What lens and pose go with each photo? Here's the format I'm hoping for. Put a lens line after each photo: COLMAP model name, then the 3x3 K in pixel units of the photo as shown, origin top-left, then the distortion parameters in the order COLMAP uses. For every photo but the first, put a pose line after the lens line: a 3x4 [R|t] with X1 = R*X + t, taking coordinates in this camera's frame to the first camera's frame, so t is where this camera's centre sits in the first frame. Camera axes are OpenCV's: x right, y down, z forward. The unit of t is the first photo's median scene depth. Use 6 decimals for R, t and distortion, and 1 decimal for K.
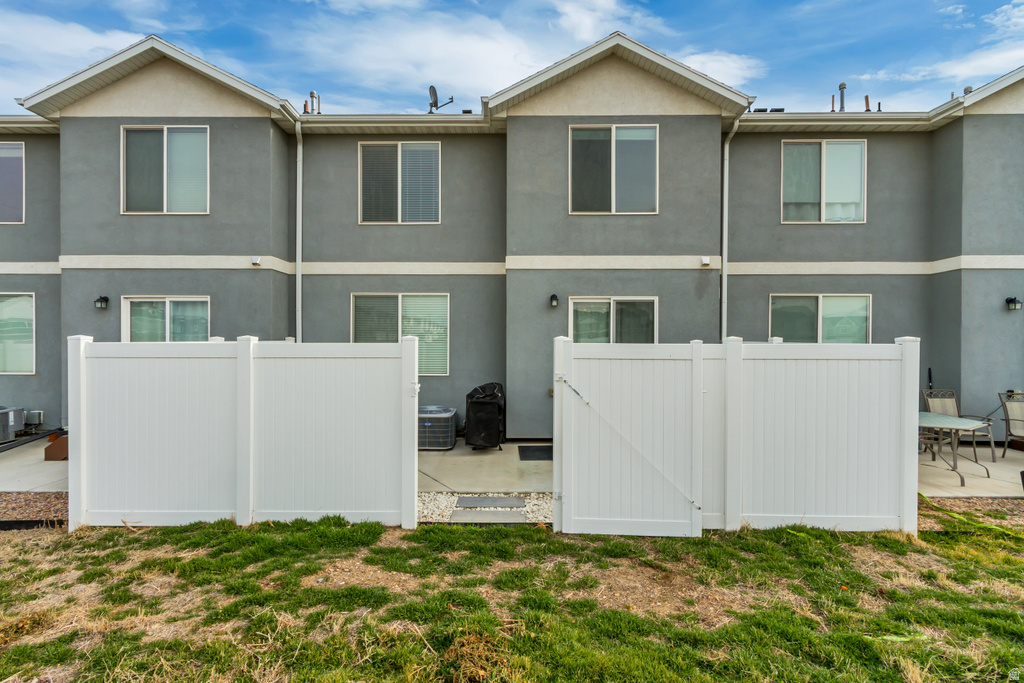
lens RADIAL K [[461.4, 0, 510.3], [0, 461.4, 346.7], [0, 0, 1]] dist [-0.001773, -0.000354]
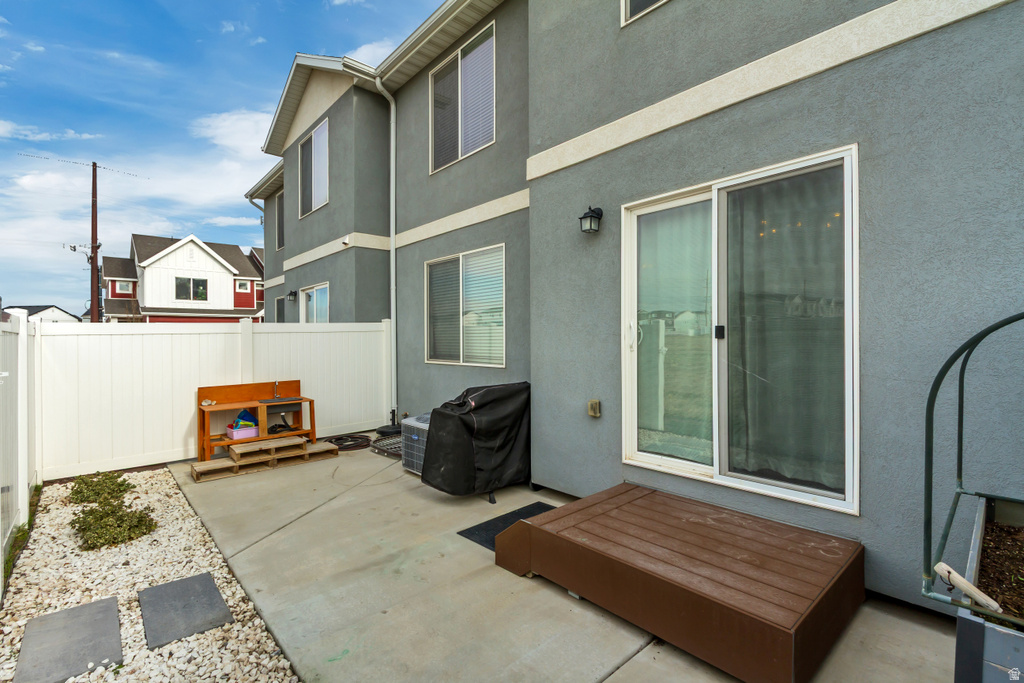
lens RADIAL K [[461.4, 0, 512.0], [0, 461.4, 341.6], [0, 0, 1]] dist [-0.001773, -0.000354]
pose [[0.677448, -0.002397, -0.735566, 0.385298], [0.008275, 0.999956, 0.004363, 0.024275], [0.735524, -0.009043, 0.677439, 0.594973]]
